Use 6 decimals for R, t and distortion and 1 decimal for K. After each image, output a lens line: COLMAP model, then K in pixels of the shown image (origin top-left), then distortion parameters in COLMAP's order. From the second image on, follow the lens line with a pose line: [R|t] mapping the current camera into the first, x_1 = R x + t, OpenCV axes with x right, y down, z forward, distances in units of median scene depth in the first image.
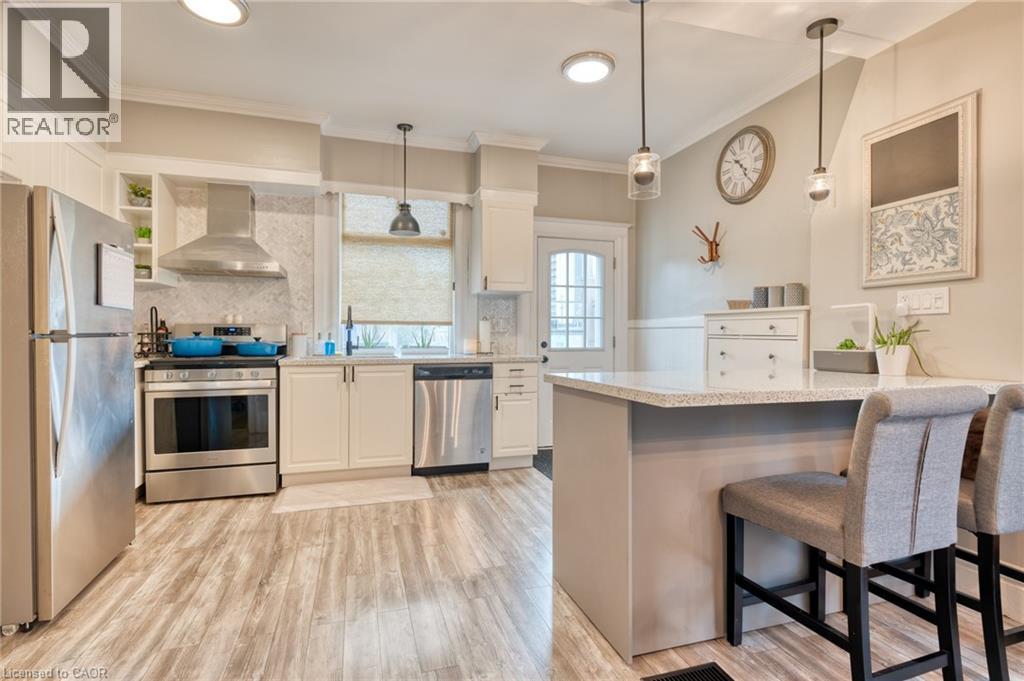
lens RADIAL K [[512.2, 0, 533.2], [0, 512.2, 329.0], [0, 0, 1]] dist [0.004655, -0.000724]
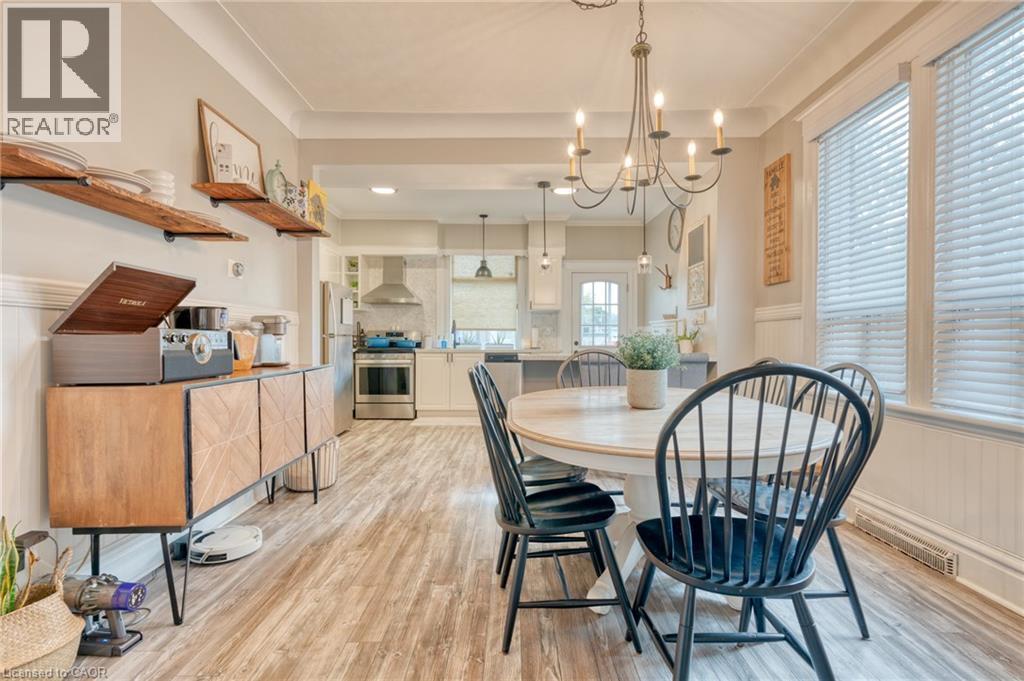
lens RADIAL K [[512.2, 0, 537.4], [0, 512.2, 319.8], [0, 0, 1]] dist [0.004655, -0.000724]
pose [[0.959862, -0.011233, -0.280247, 0.402755], [0.003171, 0.999568, -0.029205, 0.005915], [0.280454, 0.027144, 0.959483, -0.595416]]
